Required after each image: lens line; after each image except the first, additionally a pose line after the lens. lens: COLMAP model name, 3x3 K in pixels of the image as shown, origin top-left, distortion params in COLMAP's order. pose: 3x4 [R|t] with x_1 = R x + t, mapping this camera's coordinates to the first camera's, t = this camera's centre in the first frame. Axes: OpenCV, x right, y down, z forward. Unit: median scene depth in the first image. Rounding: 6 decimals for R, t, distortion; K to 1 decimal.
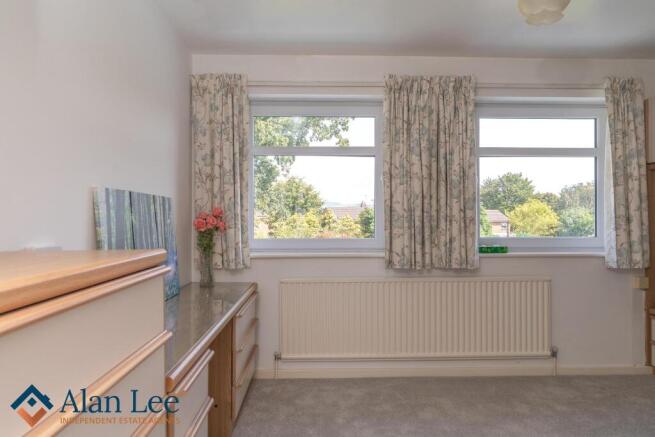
lens RADIAL K [[430.5, 0, 327.0], [0, 430.5, 221.3], [0, 0, 1]] dist [0.000554, -0.001413]
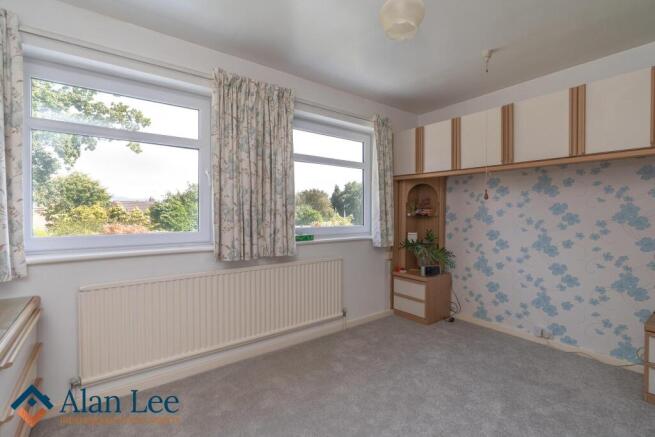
lens RADIAL K [[301.8, 0, 330.7], [0, 301.8, 216.0], [0, 0, 1]] dist [-0.011591, 0.003114]
pose [[0.809692, -0.004351, 0.586839, -0.055923], [-0.001143, 0.999959, 0.008992, -0.003841], [-0.586854, -0.007951, 0.809654, 0.275795]]
